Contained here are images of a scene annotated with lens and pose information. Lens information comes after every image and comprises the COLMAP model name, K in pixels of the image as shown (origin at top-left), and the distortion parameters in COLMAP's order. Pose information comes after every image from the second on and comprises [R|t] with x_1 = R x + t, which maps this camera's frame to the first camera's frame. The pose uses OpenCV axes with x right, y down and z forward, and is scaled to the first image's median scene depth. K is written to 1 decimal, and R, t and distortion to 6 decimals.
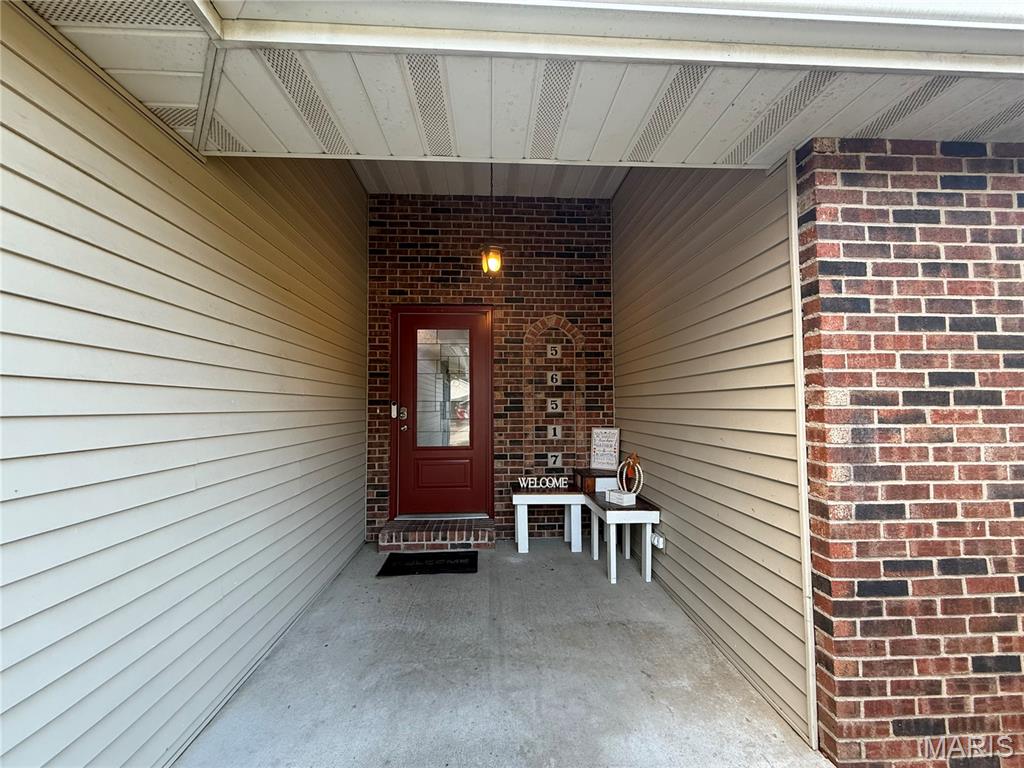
lens RADIAL K [[407.5, 0, 511.1], [0, 407.5, 384.9], [0, 0, 1]] dist [0.001168, -0.000602]
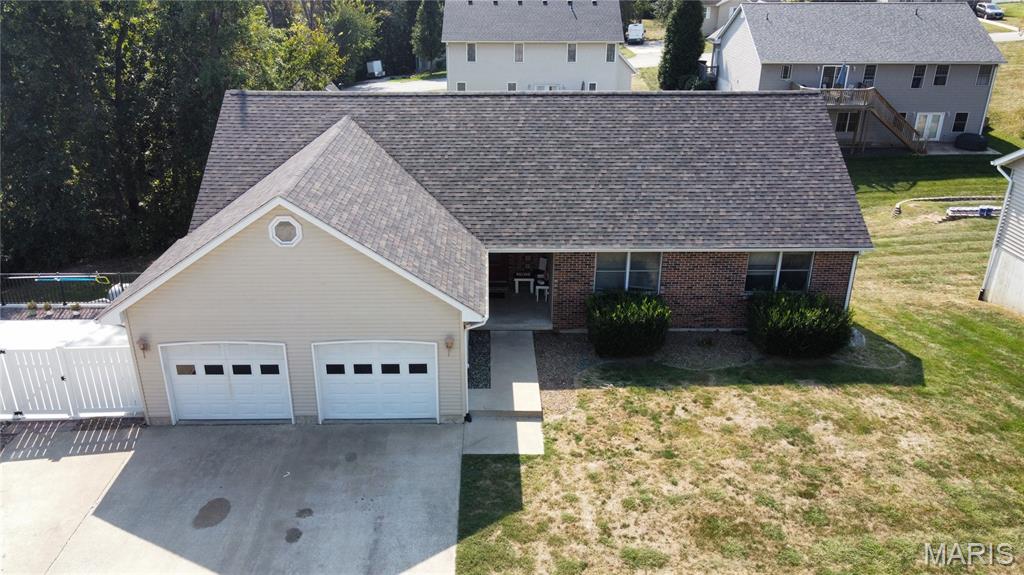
lens RADIAL K [[787.8, 0, 502.2], [0, 787.8, 281.4], [0, 0, 1]] dist [0.004456, 0.020751]
pose [[0.999427, 0.019970, -0.027345, 0.088387], [-0.006179, 0.901572, 0.432586, -2.684637], [0.033292, -0.432169, 0.901178, -5.219483]]
